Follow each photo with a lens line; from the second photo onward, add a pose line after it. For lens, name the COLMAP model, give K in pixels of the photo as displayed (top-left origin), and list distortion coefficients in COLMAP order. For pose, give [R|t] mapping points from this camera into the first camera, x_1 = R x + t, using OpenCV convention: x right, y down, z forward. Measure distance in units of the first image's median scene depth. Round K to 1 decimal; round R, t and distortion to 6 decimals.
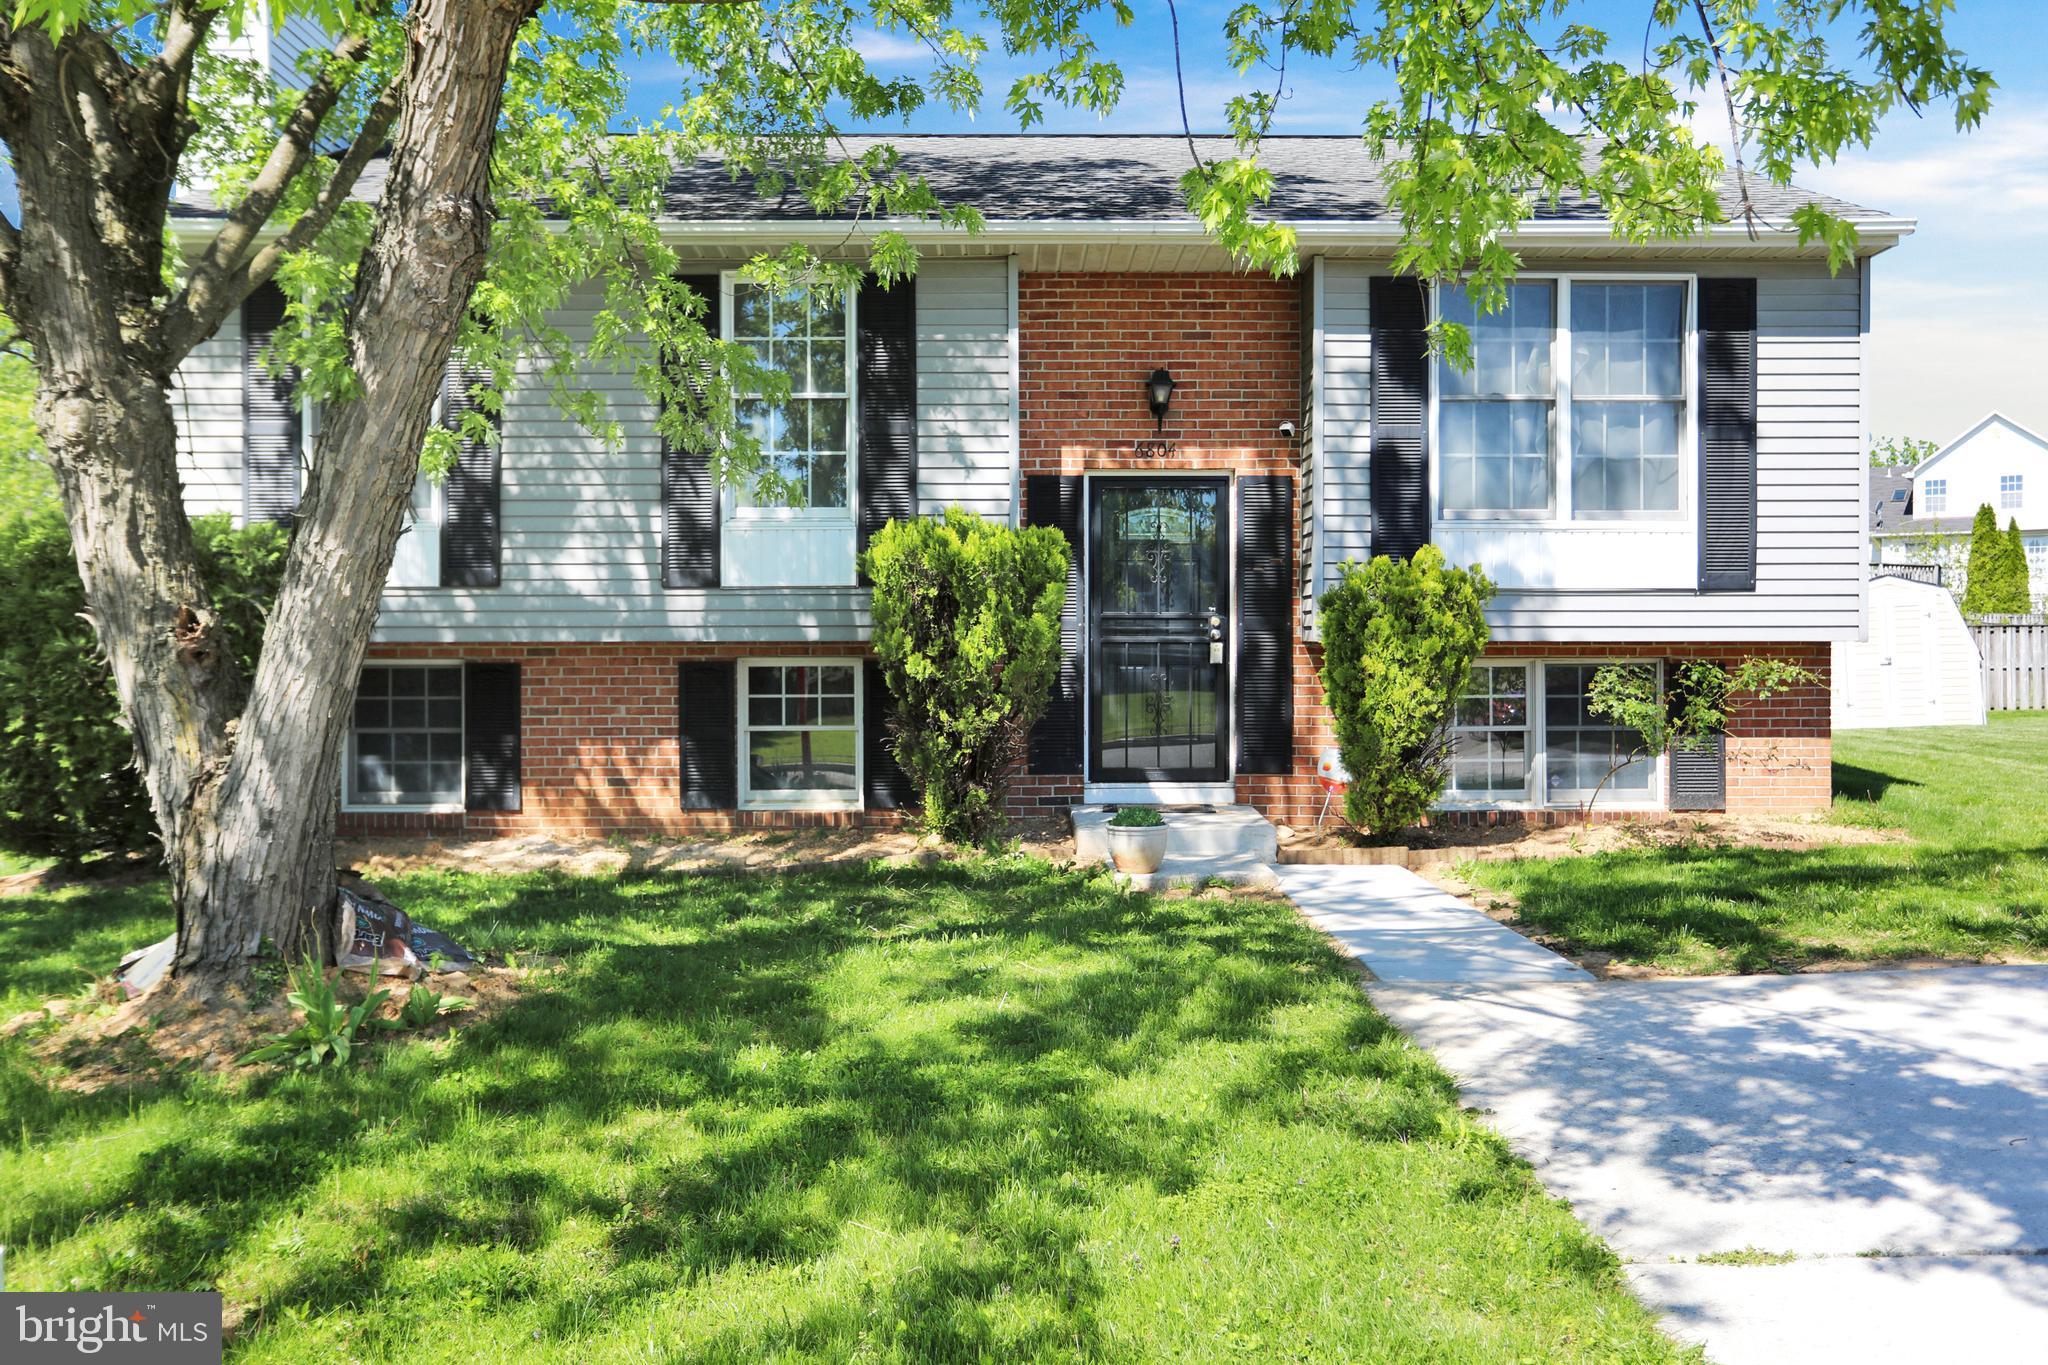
lens RADIAL K [[1838.2, 0, 1033.6], [0, 1838.2, 671.6], [0, 0, 1]] dist [0.030078, 0.052765]
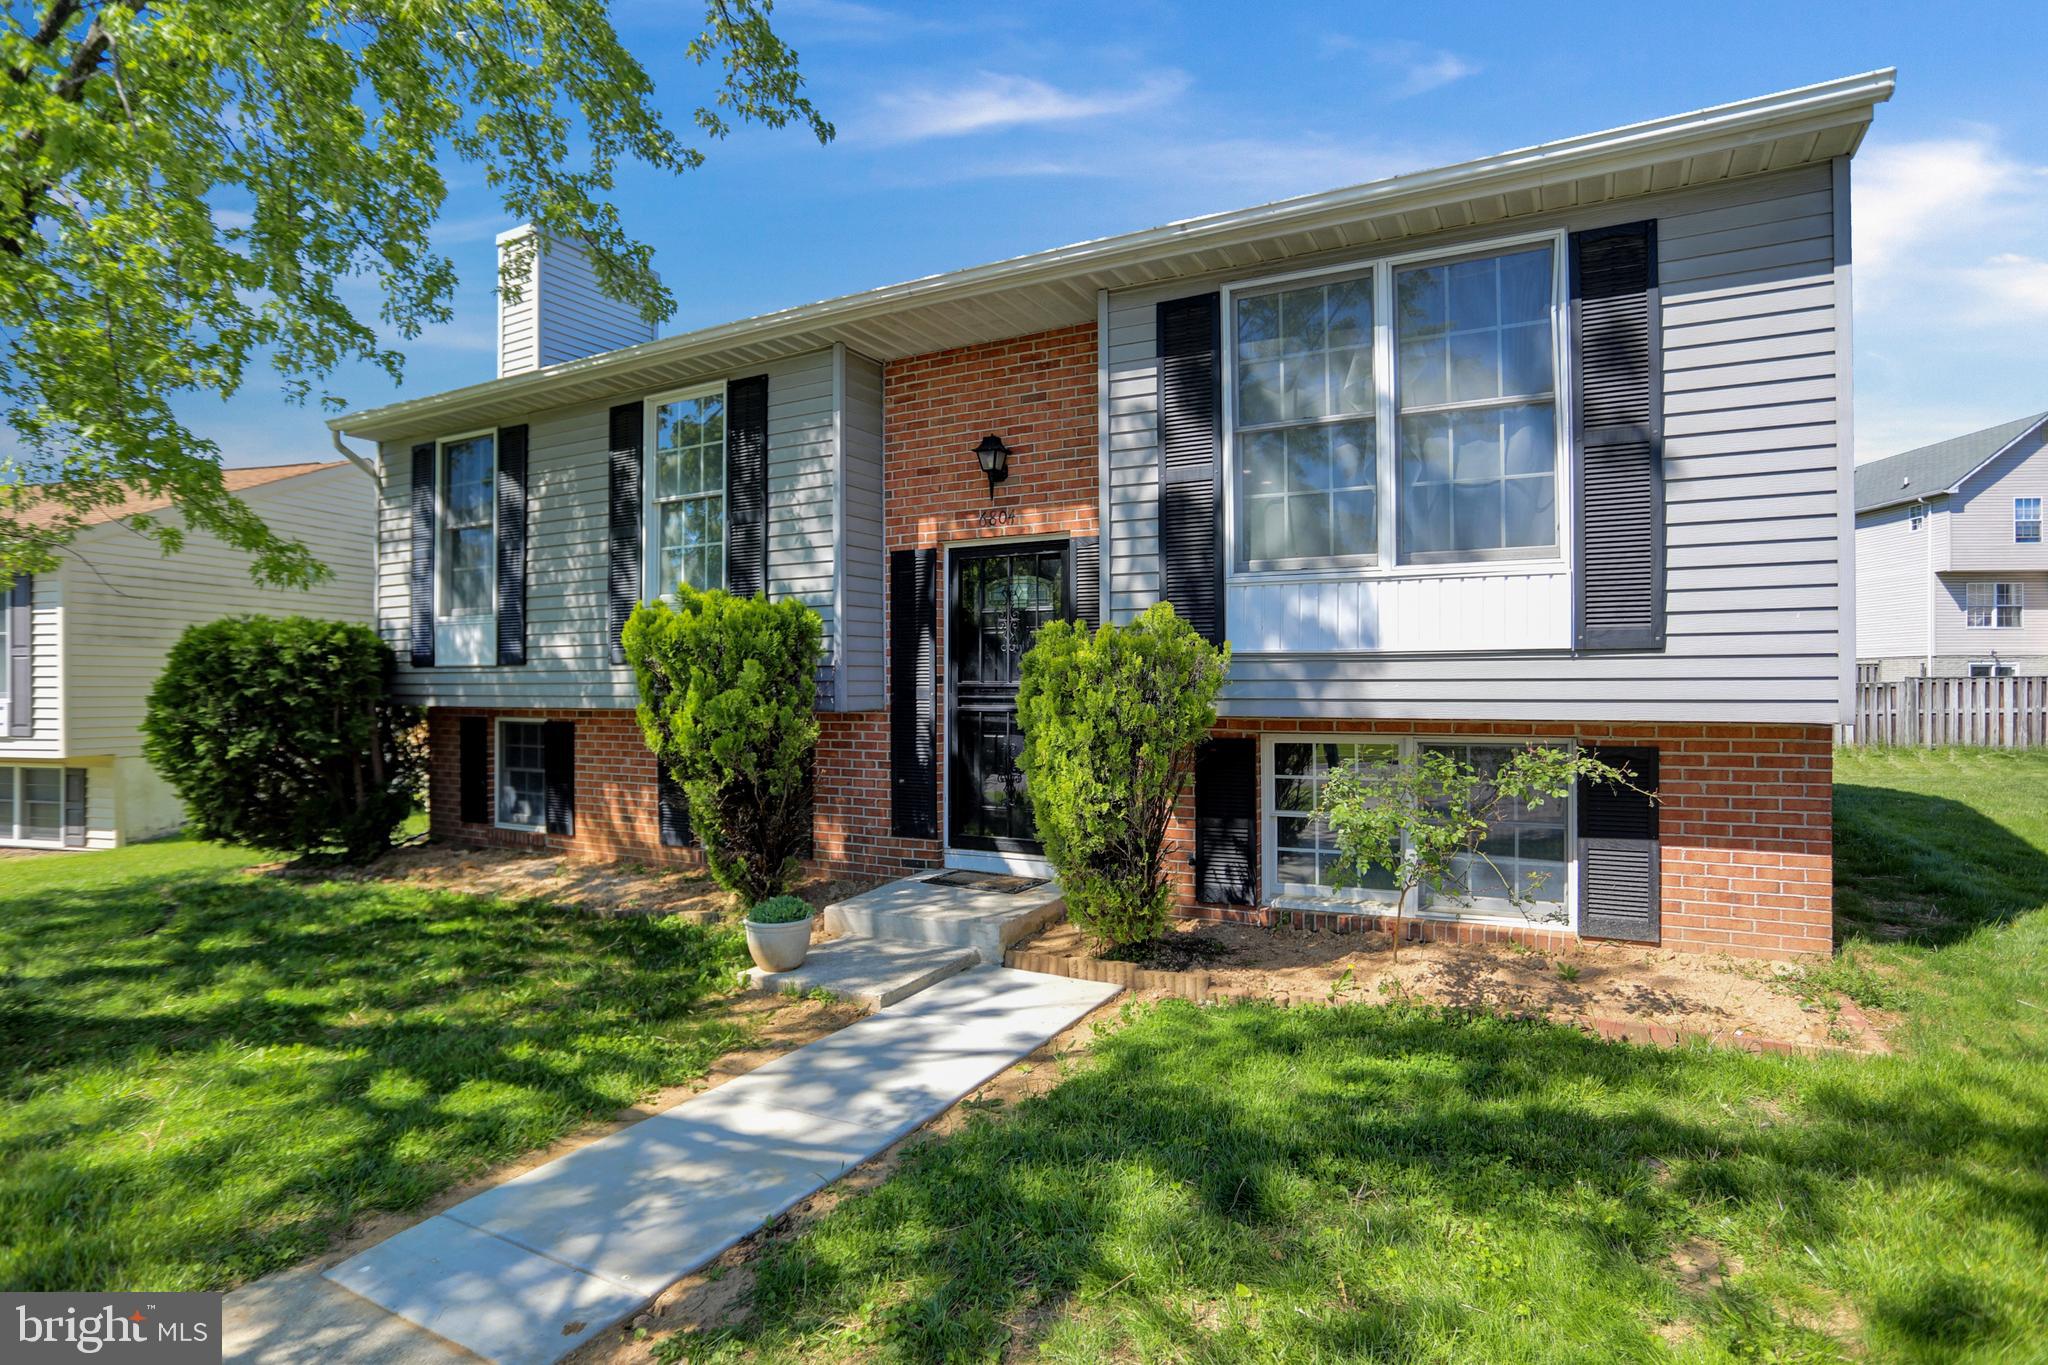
lens RADIAL K [[1098.7, 0, 1010.6], [0, 1098.7, 684.5], [0, 0, 1]] dist [-0.041992, 0.010203]
pose [[0.860642, -0.000998, -0.509210, 0.387210], [-0.001157, 0.999992, -0.003914, -0.028941], [0.509209, 0.003957, 0.860634, 0.511765]]
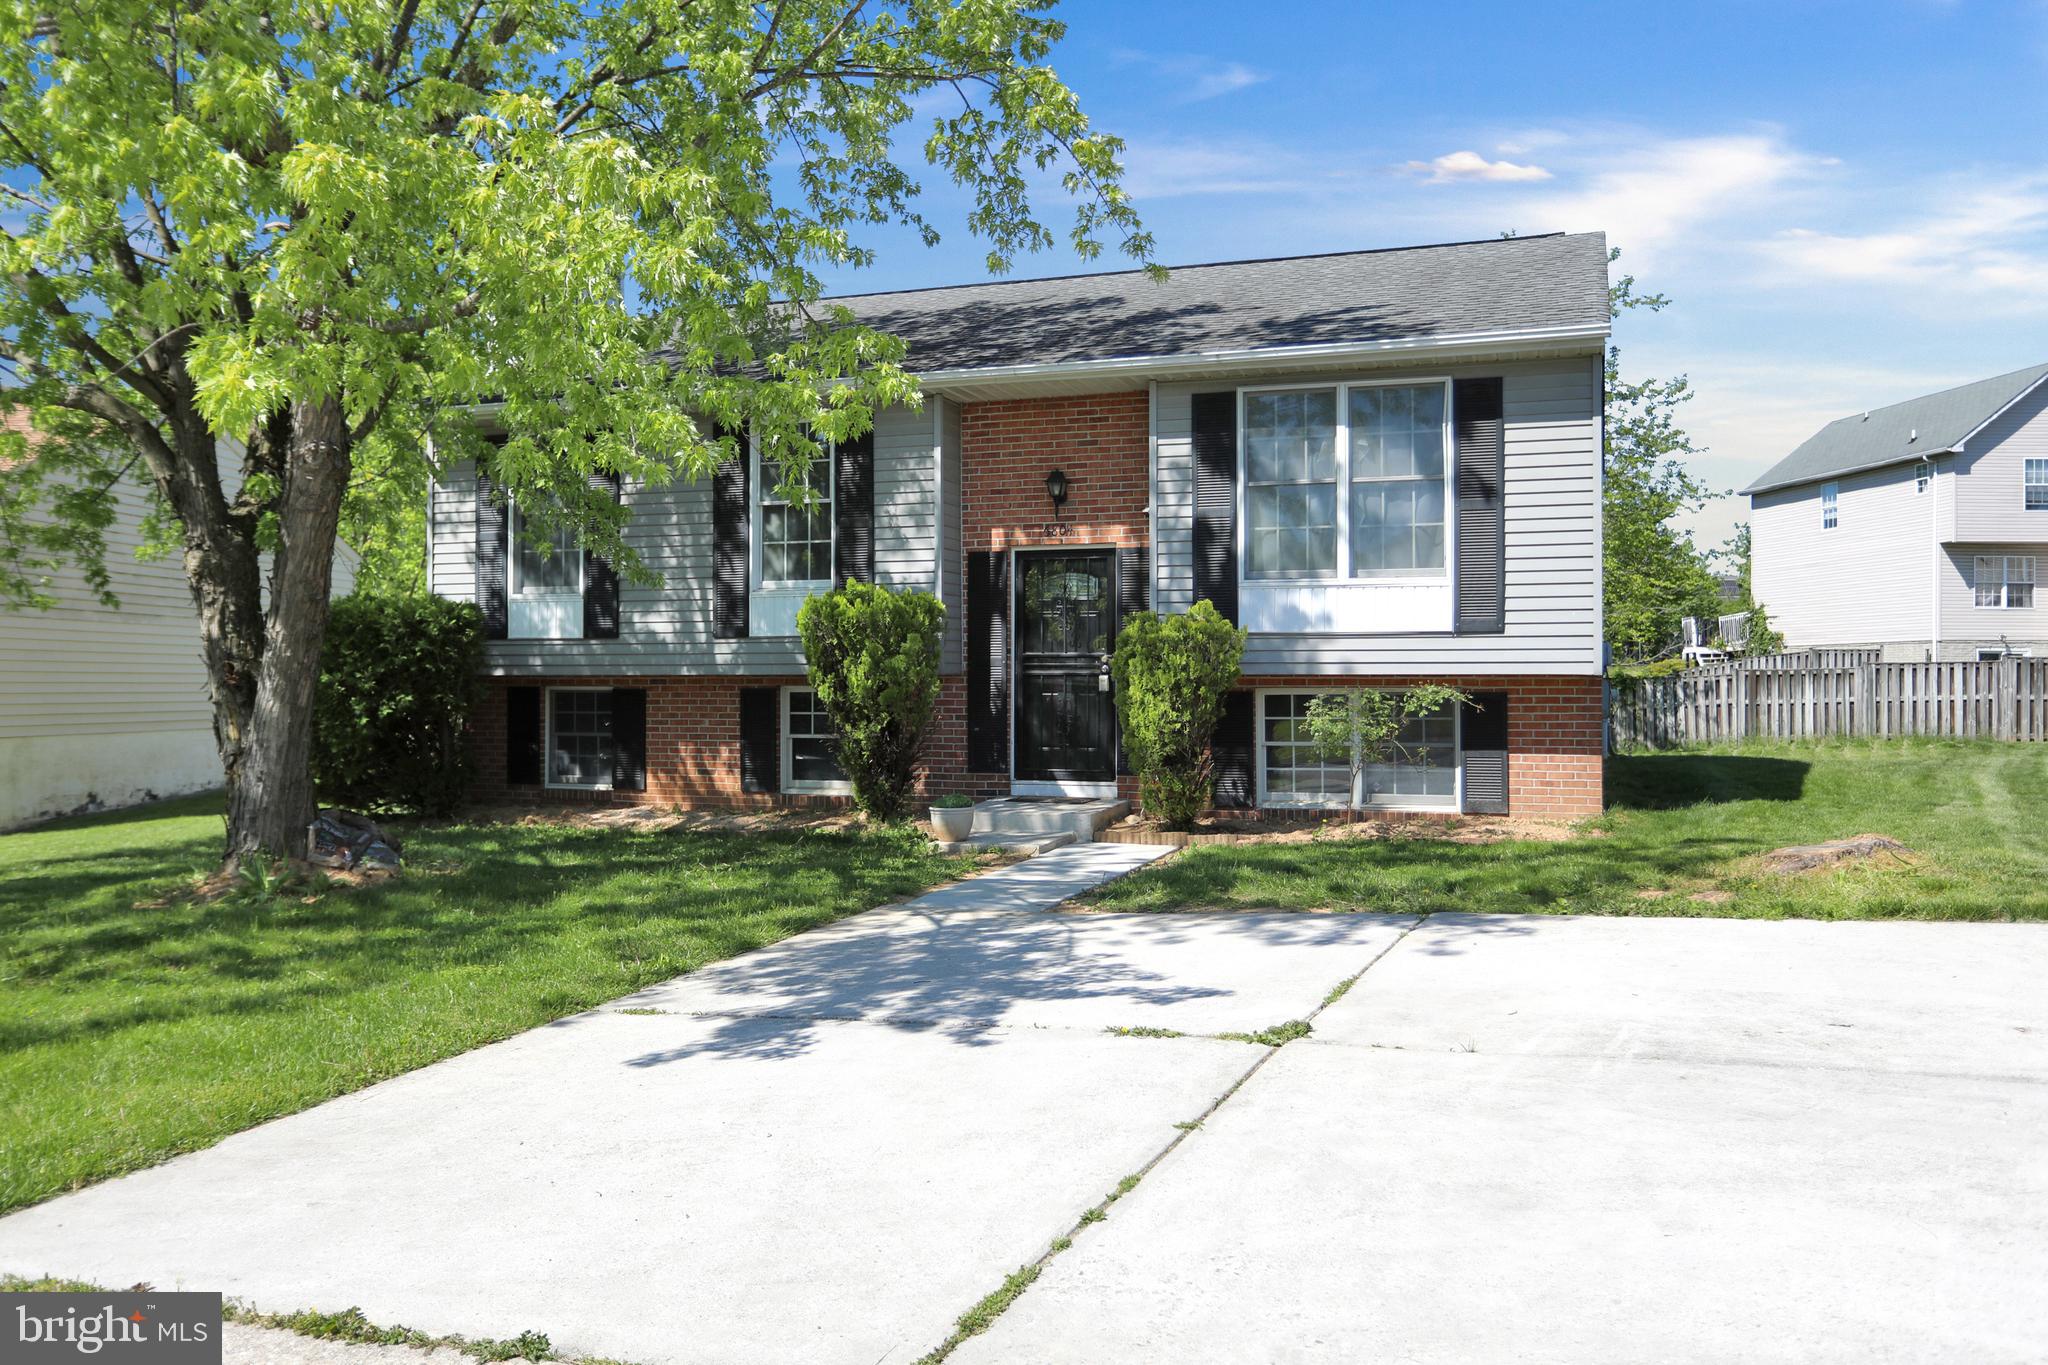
lens RADIAL K [[1761.4, 0, 979.9], [0, 1761.4, 667.0], [0, 0, 1]] dist [0.042412, -0.041351]
pose [[0.928025, -0.001309, -0.372517, 0.505113], [-0.003583, 0.999916, -0.012441, -0.005654], [0.372502, 0.012881, 0.927942, -0.206642]]
